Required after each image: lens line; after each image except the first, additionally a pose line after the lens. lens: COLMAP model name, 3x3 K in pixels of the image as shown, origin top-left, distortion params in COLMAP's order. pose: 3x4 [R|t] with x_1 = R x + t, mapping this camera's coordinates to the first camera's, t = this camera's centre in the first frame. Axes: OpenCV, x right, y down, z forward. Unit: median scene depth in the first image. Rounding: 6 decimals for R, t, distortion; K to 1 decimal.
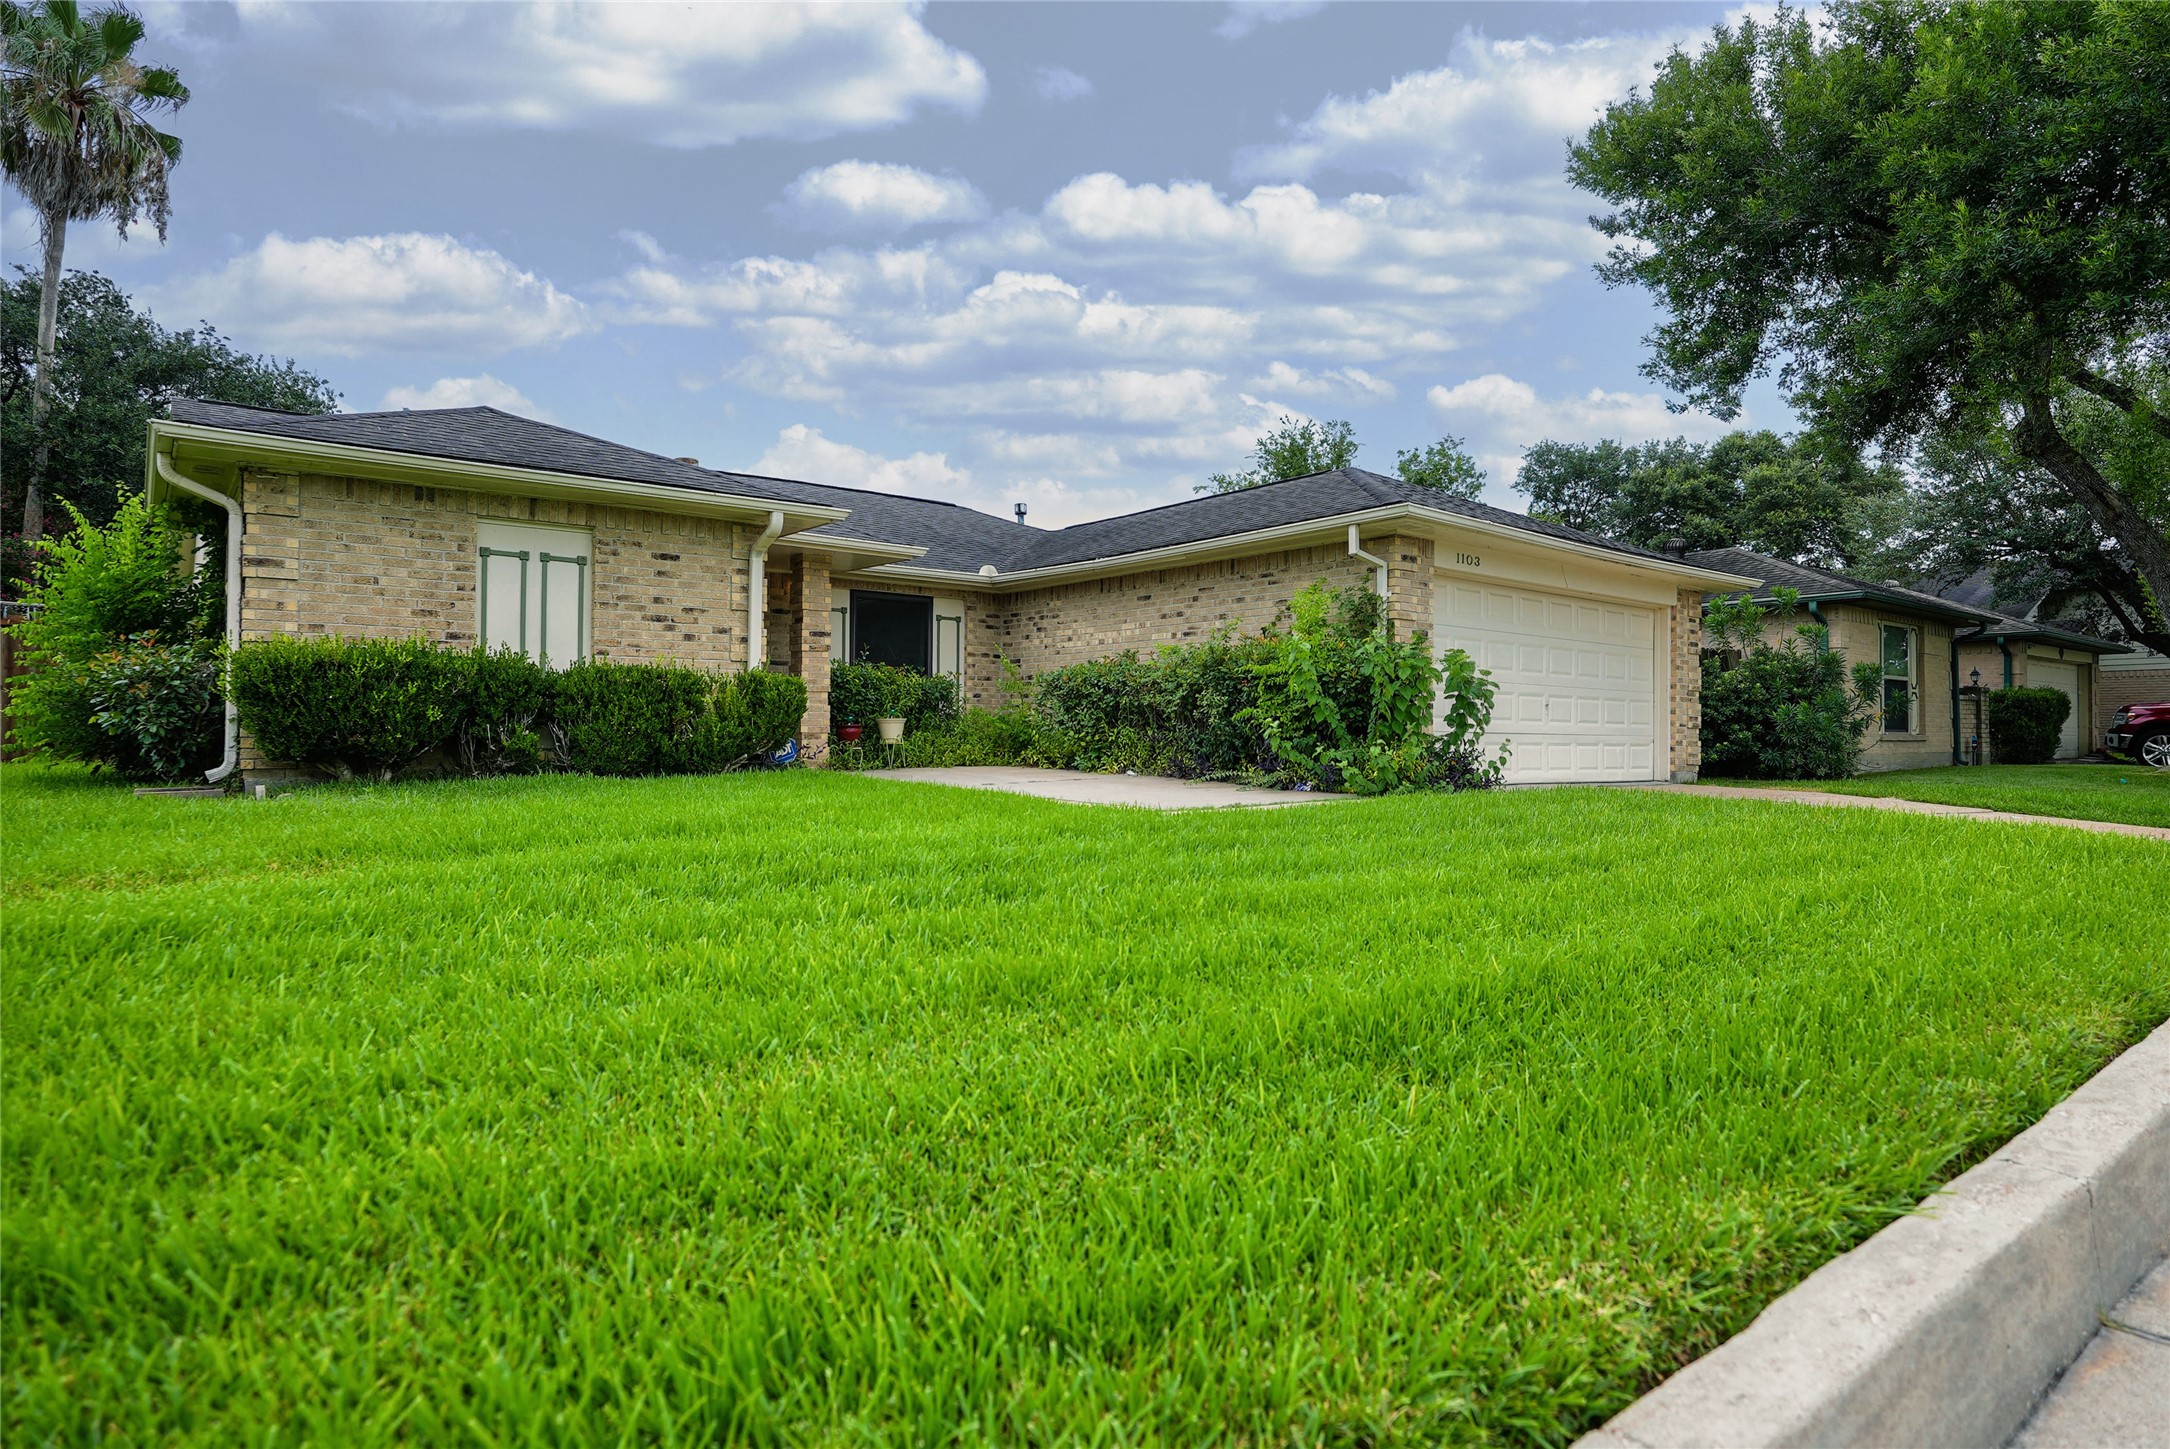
lens RADIAL K [[1226.5, 0, 1085.0], [0, 1226.5, 724.5], [0, 0, 1]] dist [-0.056478, 0.053729]
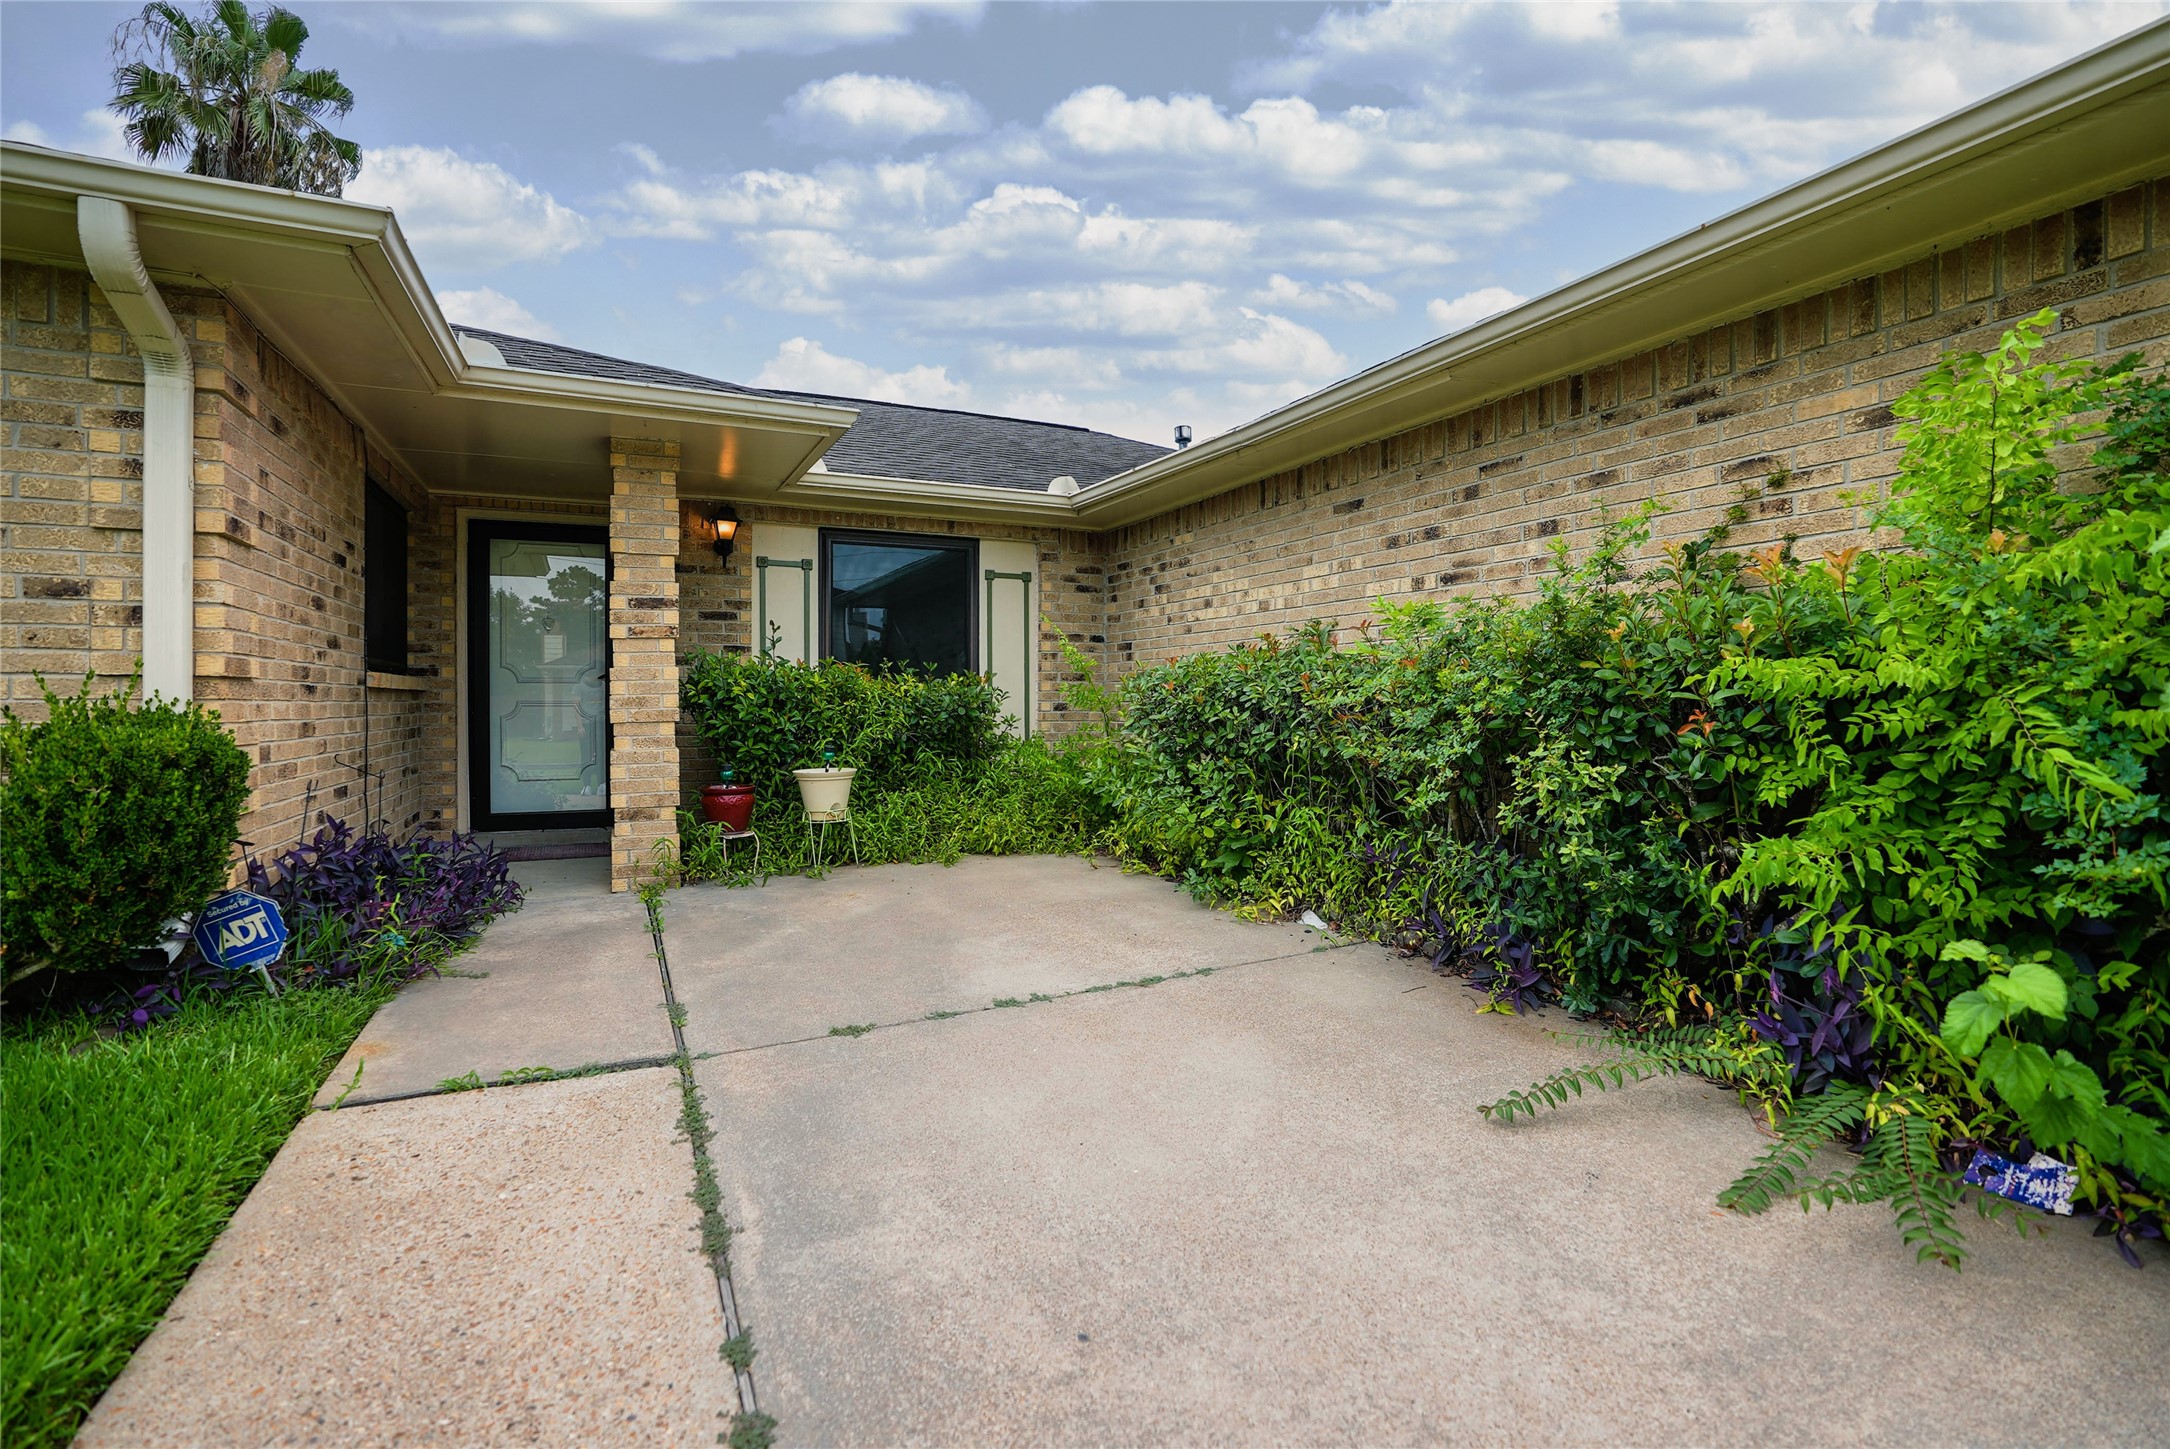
lens RADIAL K [[1012.2, 0, 1089.7], [0, 1012.2, 712.6], [0, 0, 1]] dist [-0.072570, 0.029659]
pose [[0.975185, -0.005274, -0.221328, 0.043885], [0.009482, 0.999794, 0.017951, -0.040372], [0.221188, -0.019604, 0.975034, 0.730024]]
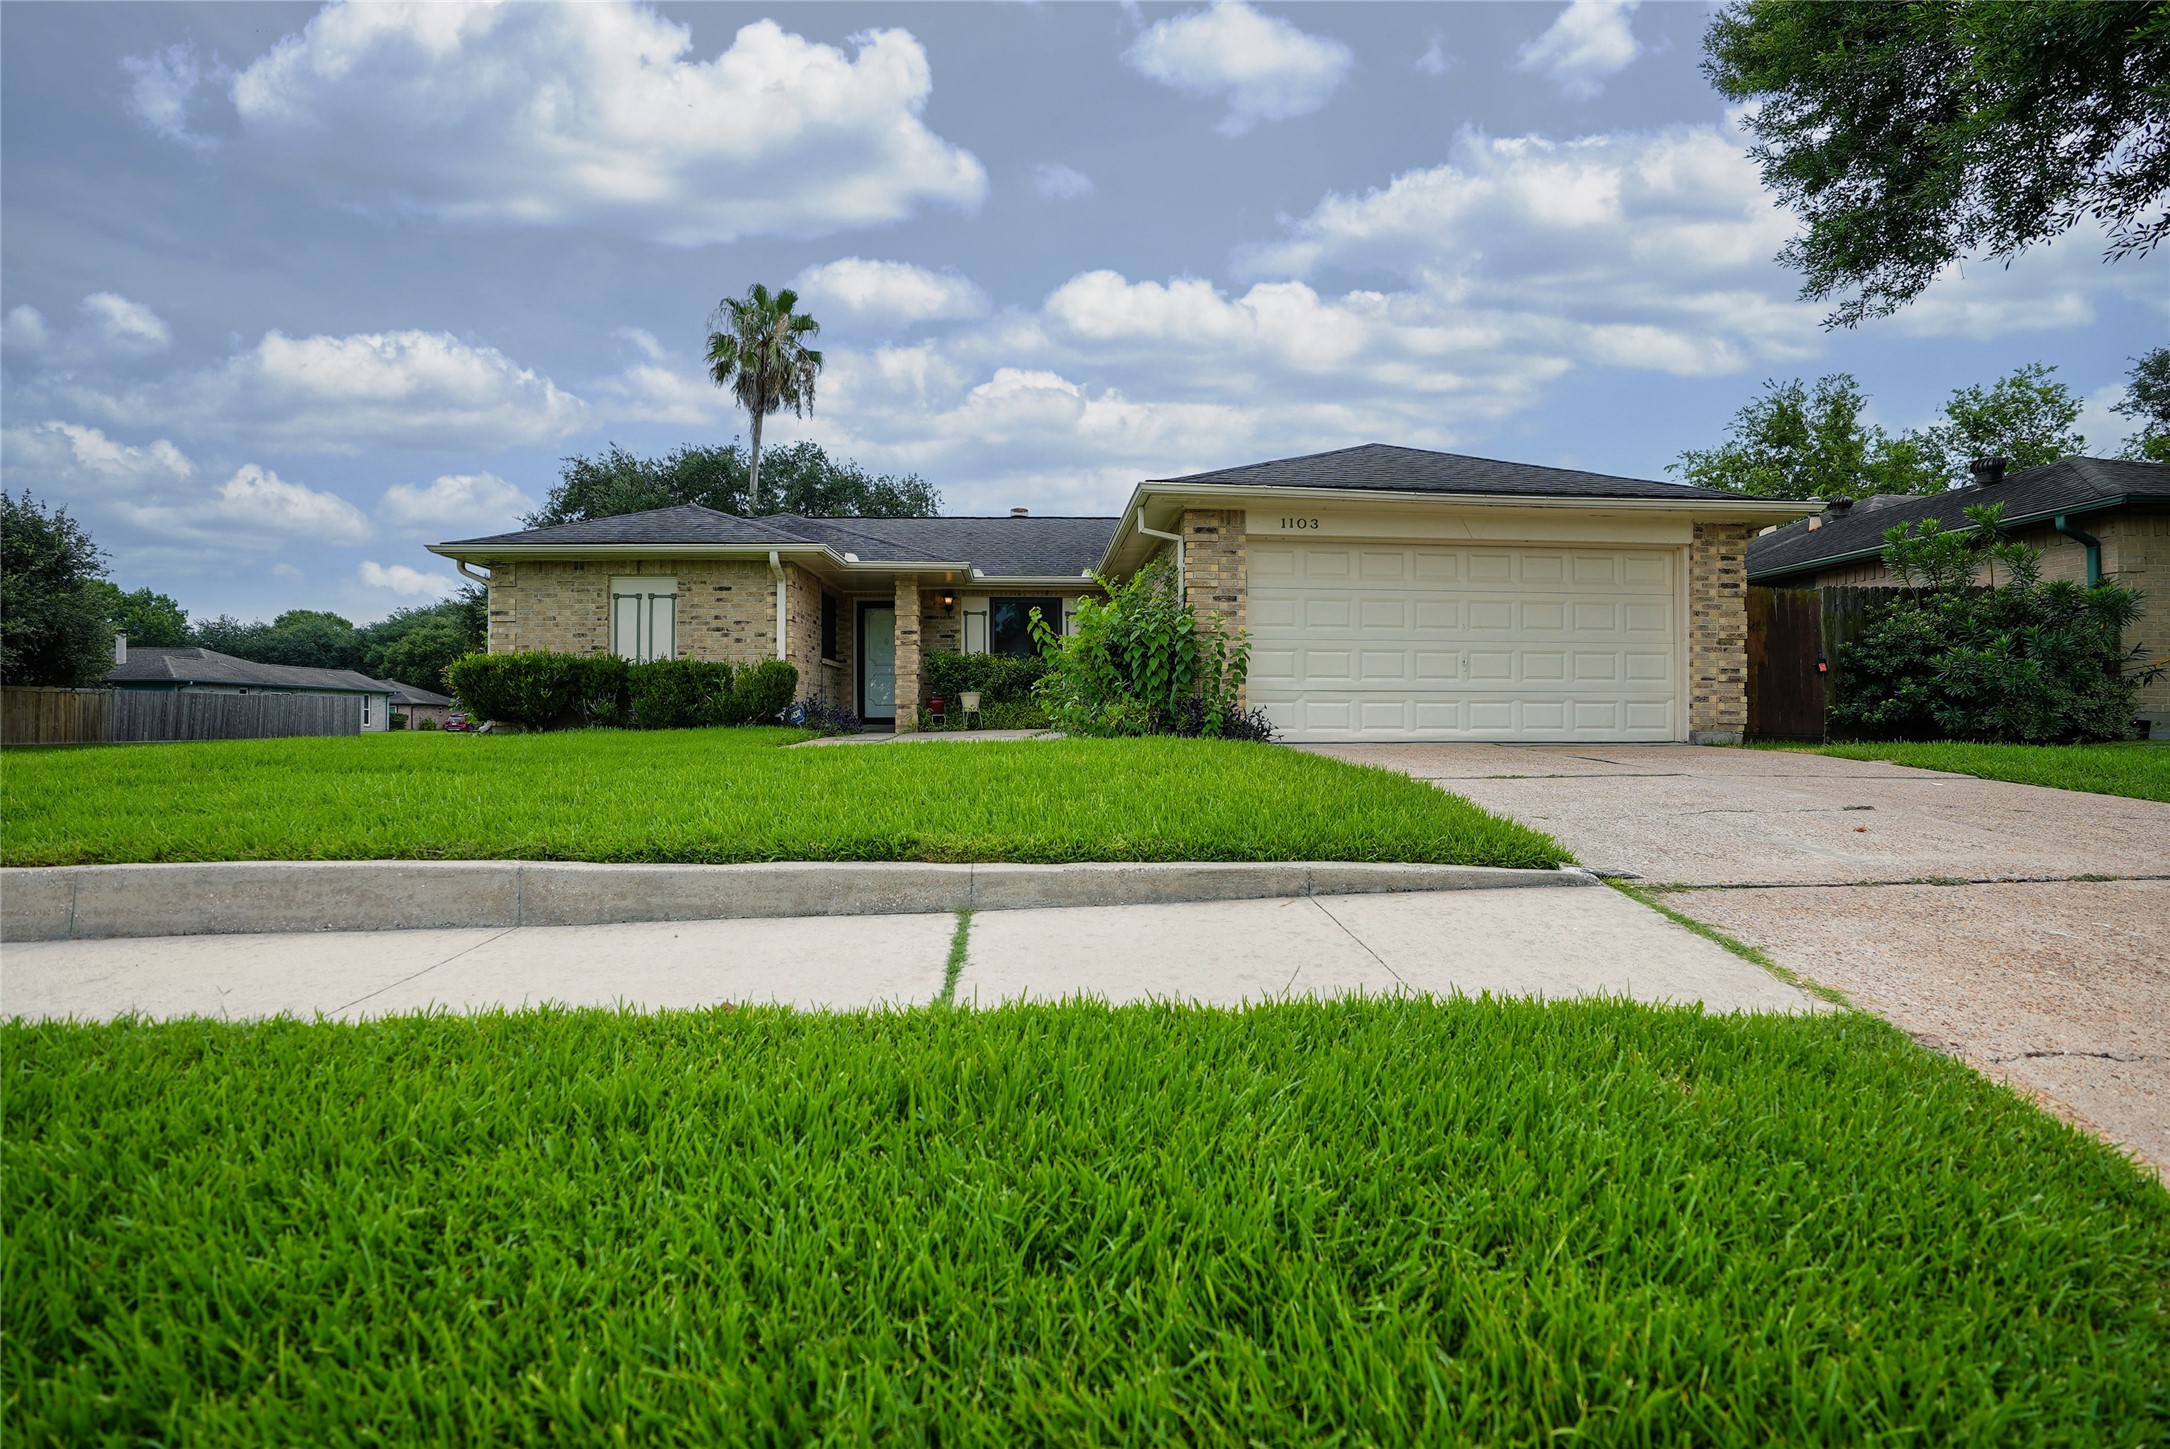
lens RADIAL K [[1012.2, 0, 1089.7], [0, 1012.2, 712.6], [0, 0, 1]] dist [-0.072570, 0.029659]
pose [[0.822957, -0.014160, -0.567927, 0.666177], [0.015375, 0.999878, -0.002651, 0.025313], [0.567895, -0.006550, 0.823075, 0.200605]]
